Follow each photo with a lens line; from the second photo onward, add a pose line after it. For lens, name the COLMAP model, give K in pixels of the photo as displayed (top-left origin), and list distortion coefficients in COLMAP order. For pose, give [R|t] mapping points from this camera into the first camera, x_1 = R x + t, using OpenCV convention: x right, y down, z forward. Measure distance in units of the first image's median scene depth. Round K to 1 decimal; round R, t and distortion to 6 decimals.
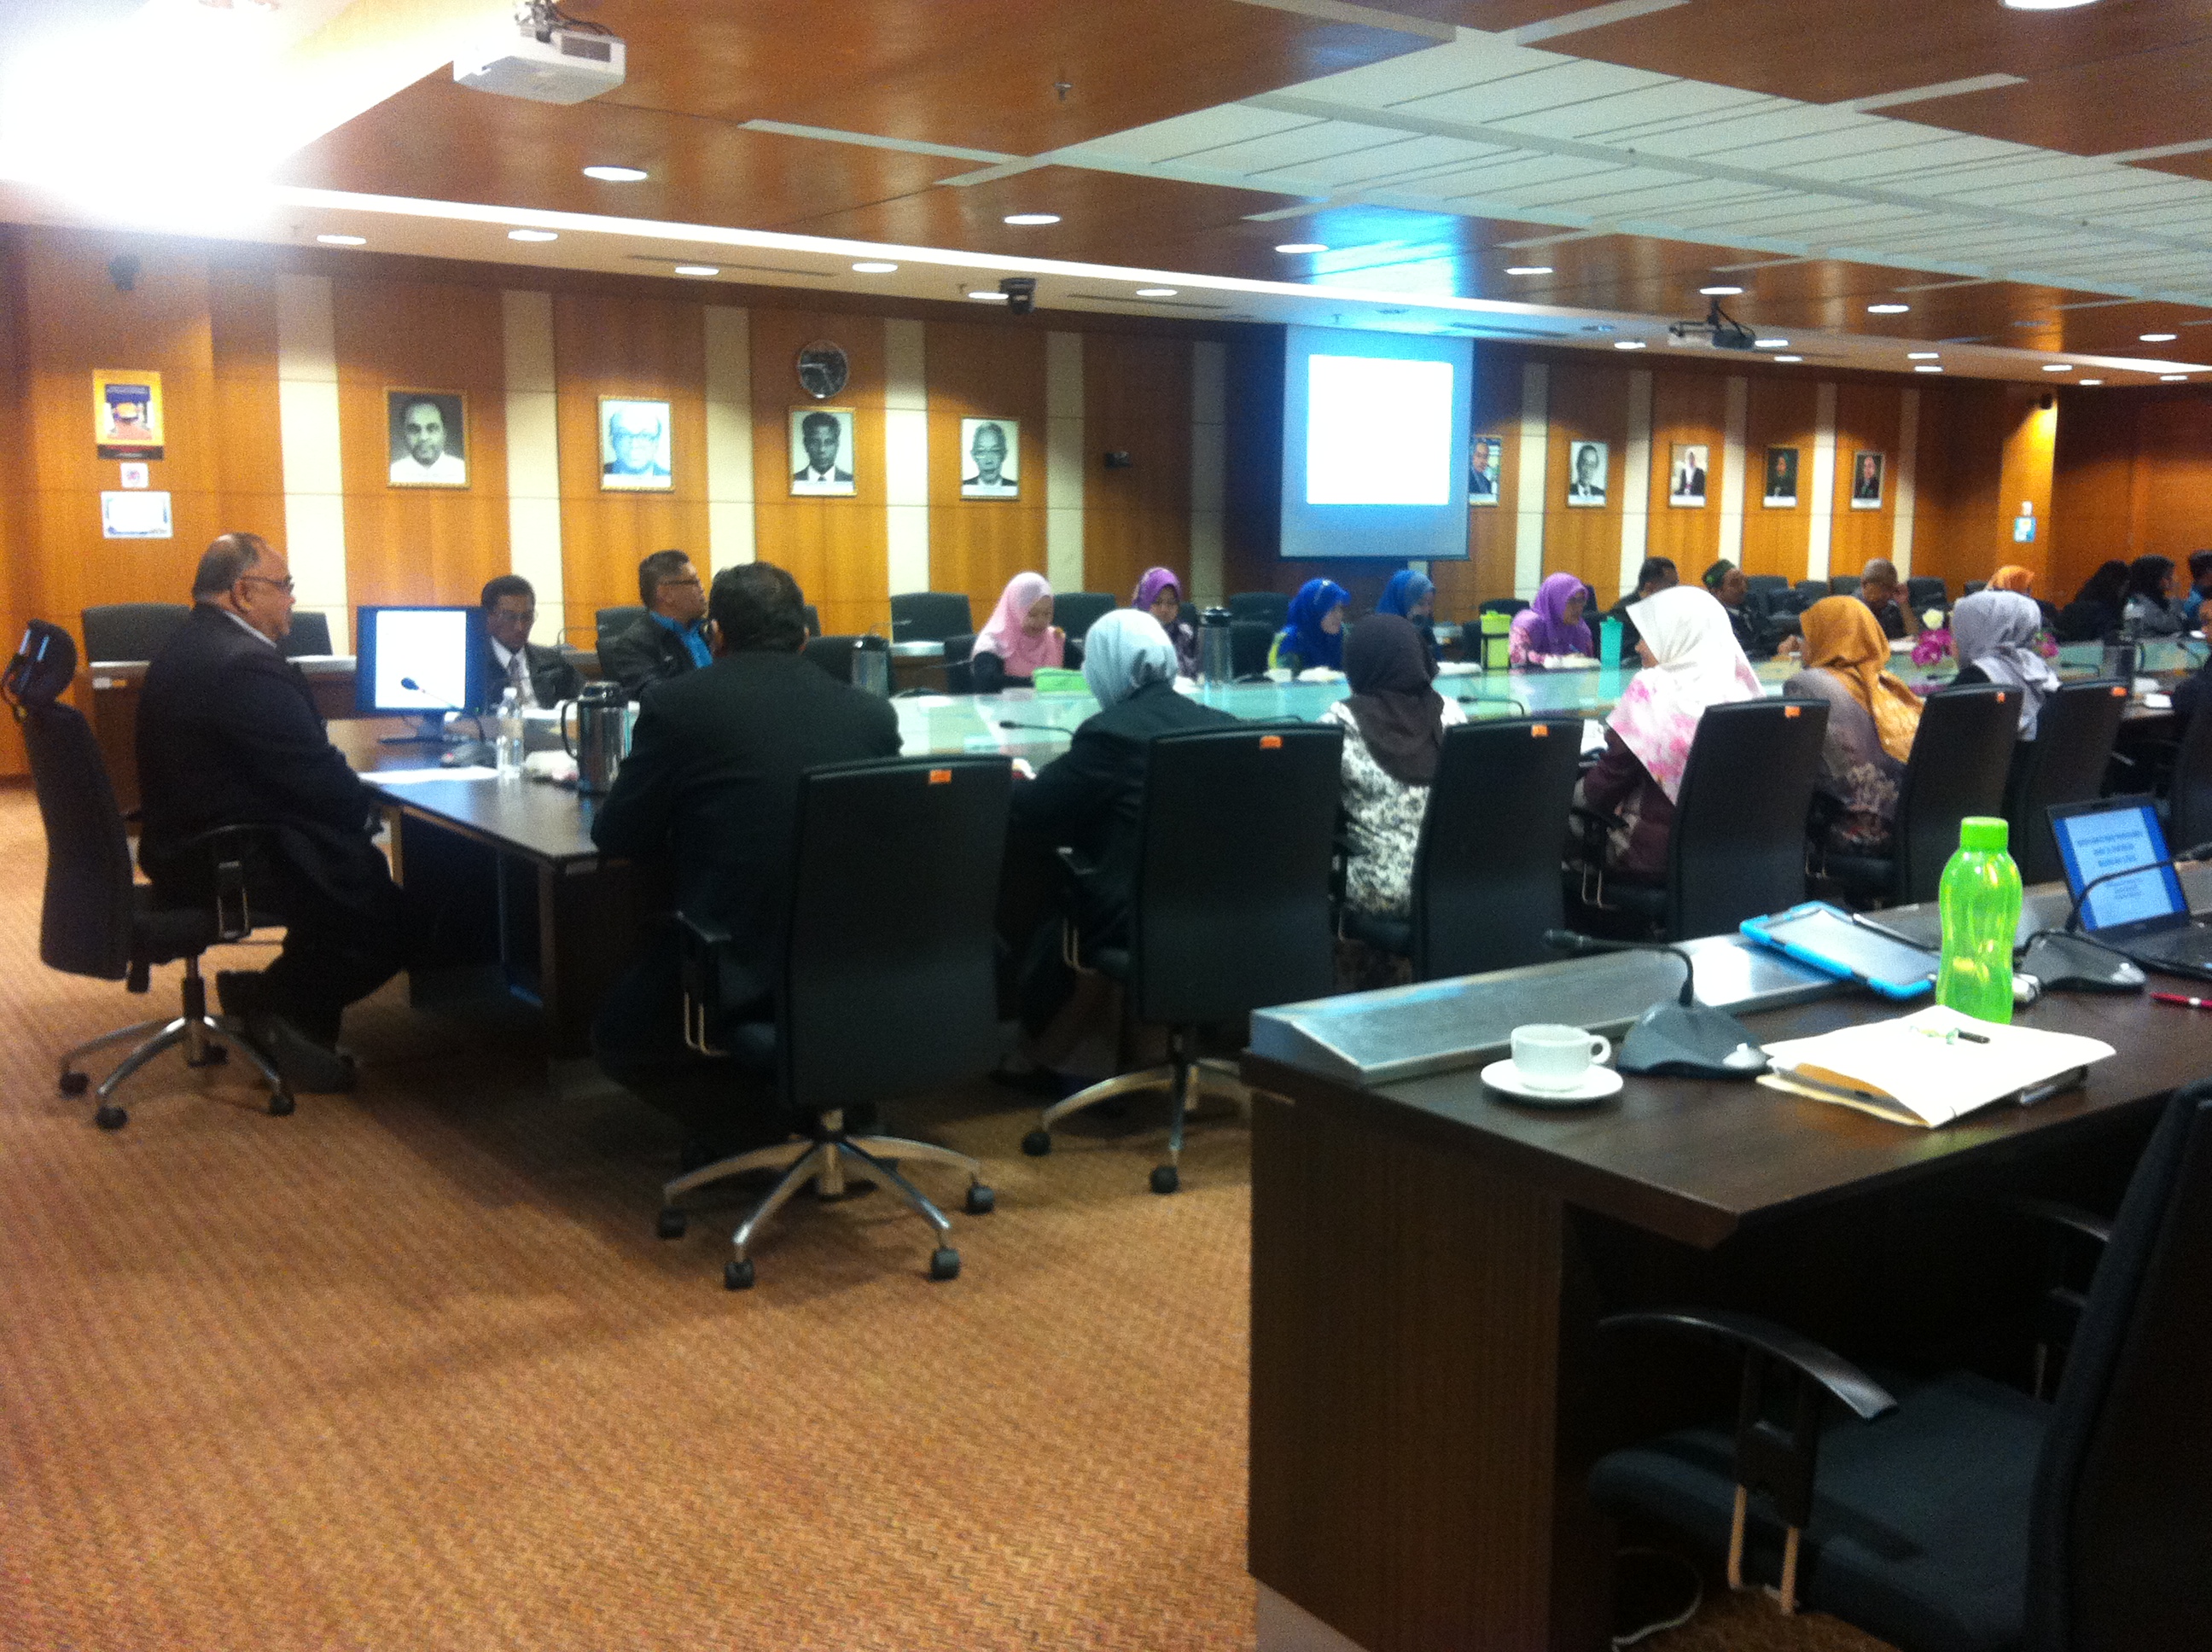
lens RADIAL K [[2061.6, 0, 1114.8], [0, 2061.6, 864.3], [0, 0, 1]] dist [0.021076, 0.000000]
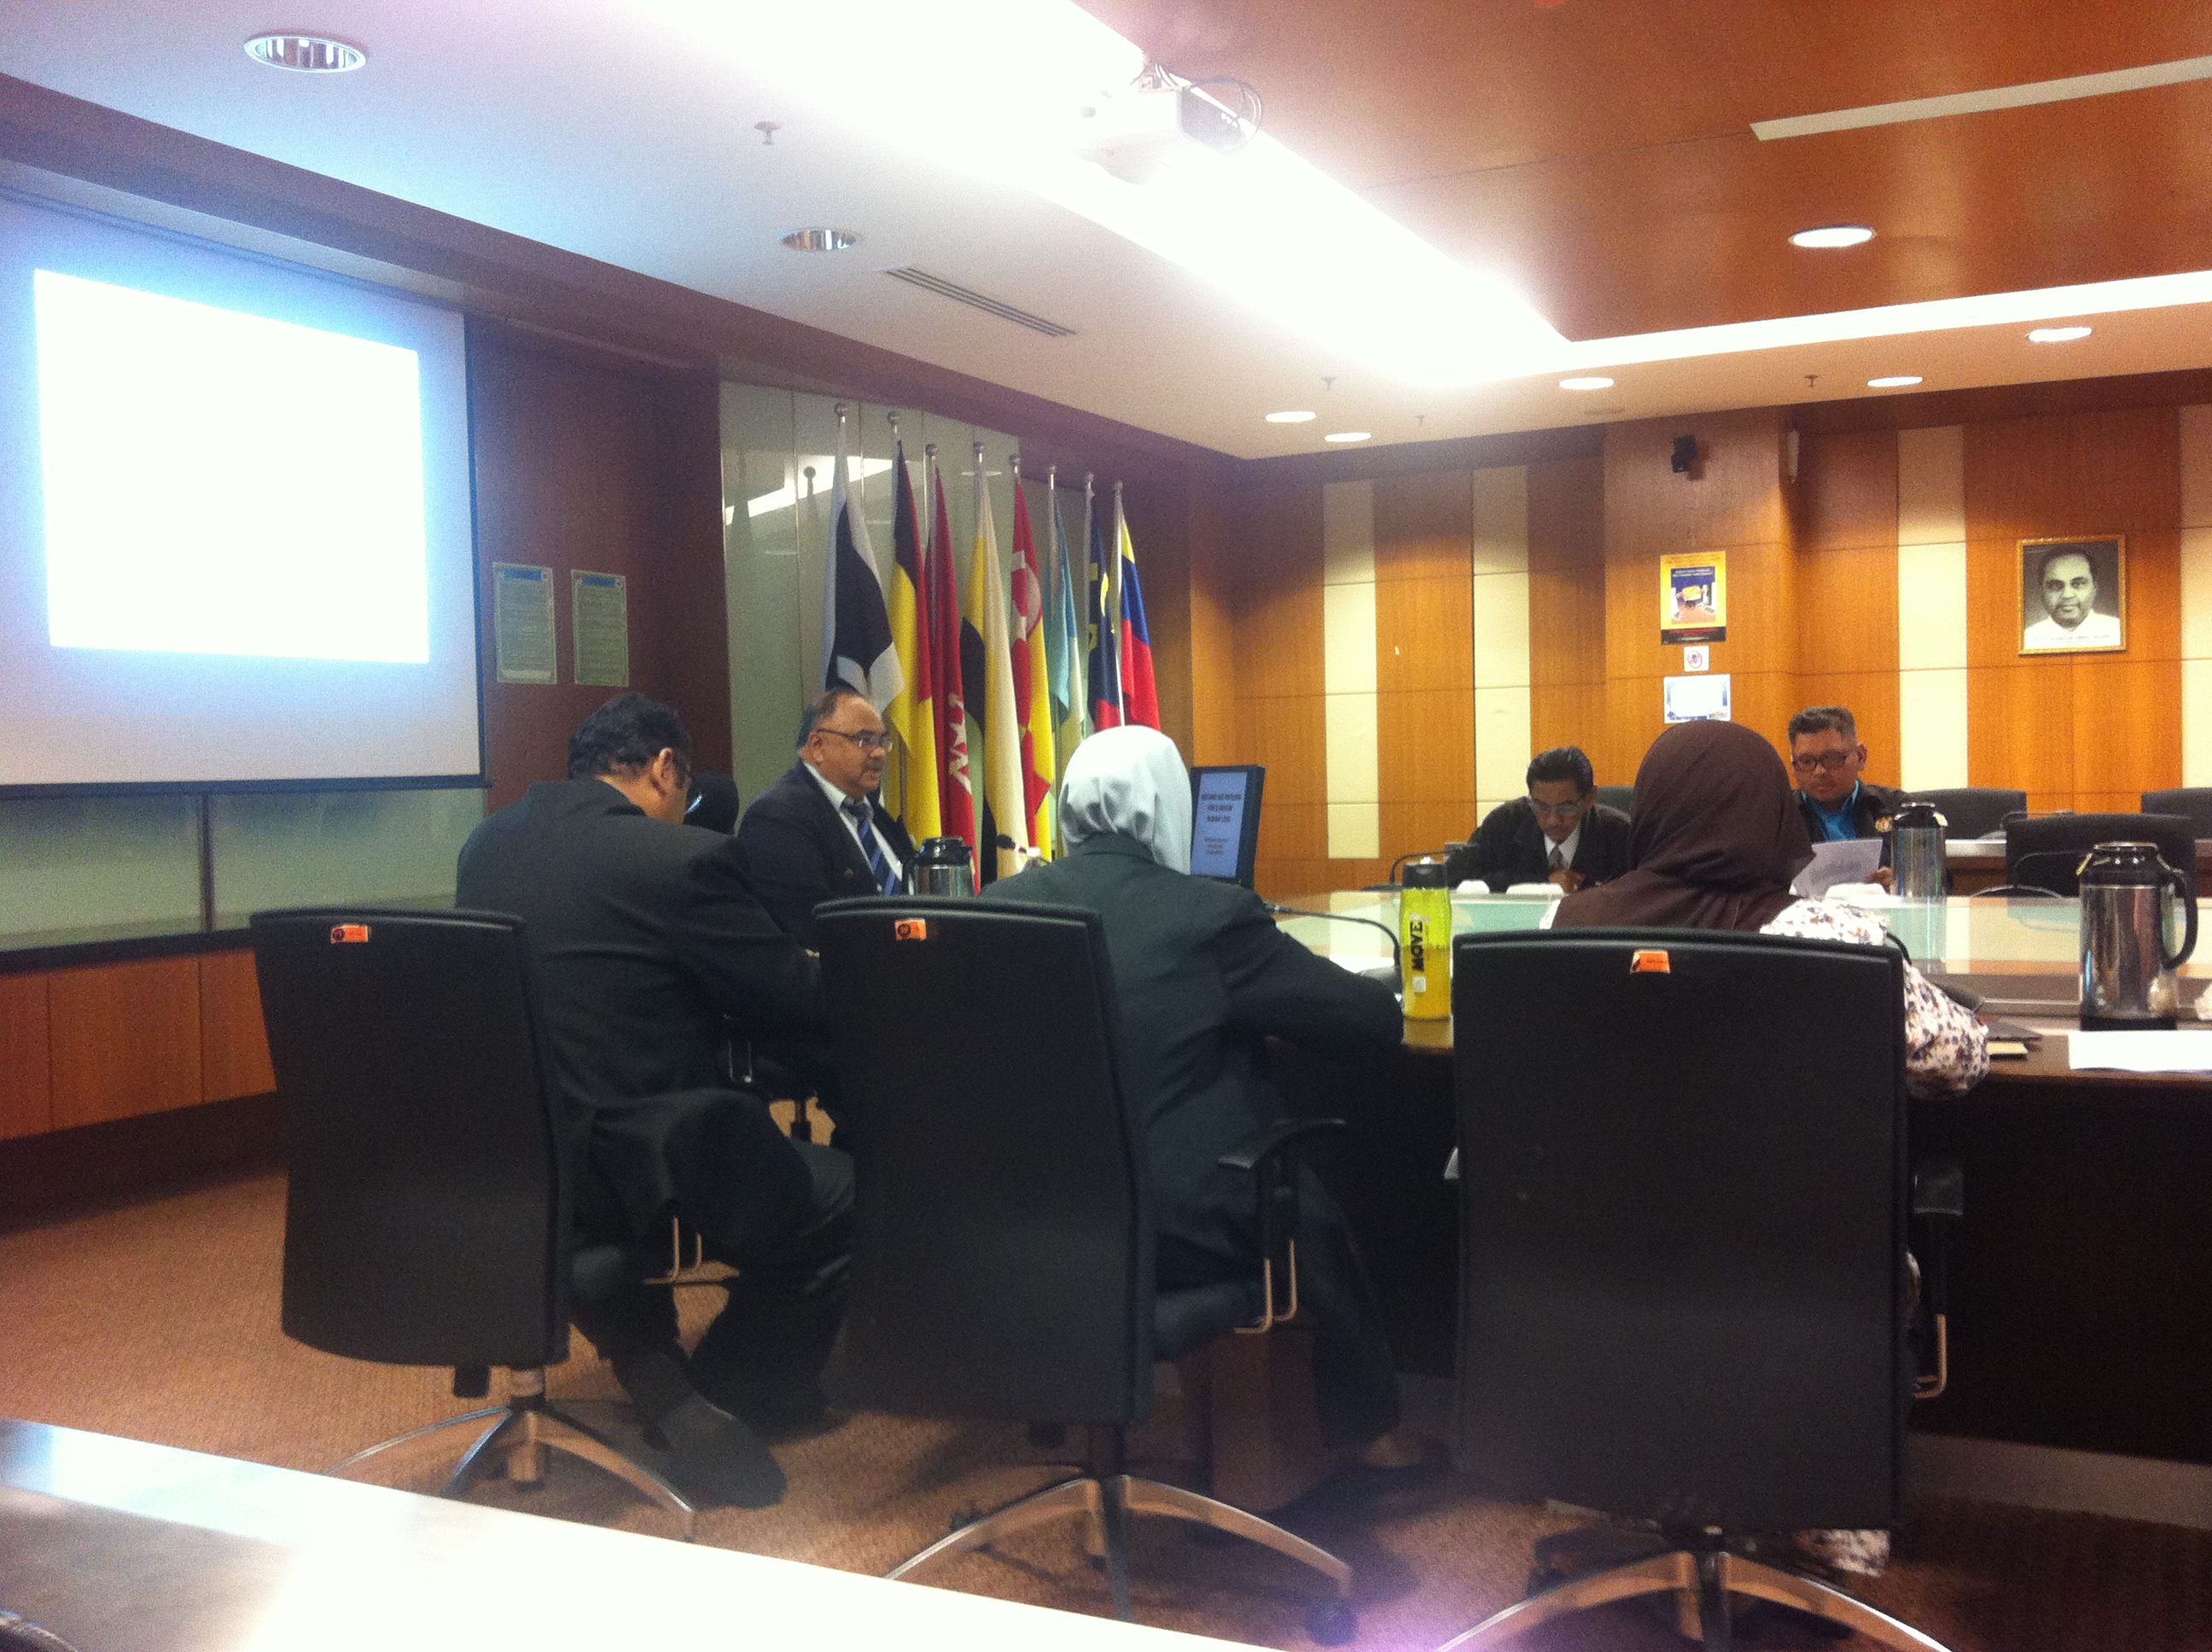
lens RADIAL K [[2061.6, 0, 1153.5], [0, 2061.6, 877.0], [0, 0, 1]] dist [0.021076, 0.000000]
pose [[0.494608, 0.026064, -0.868725, 0.251807], [-0.109979, 0.993392, -0.032812, -0.024780], [0.862130, 0.111771, 0.494206, 0.308697]]
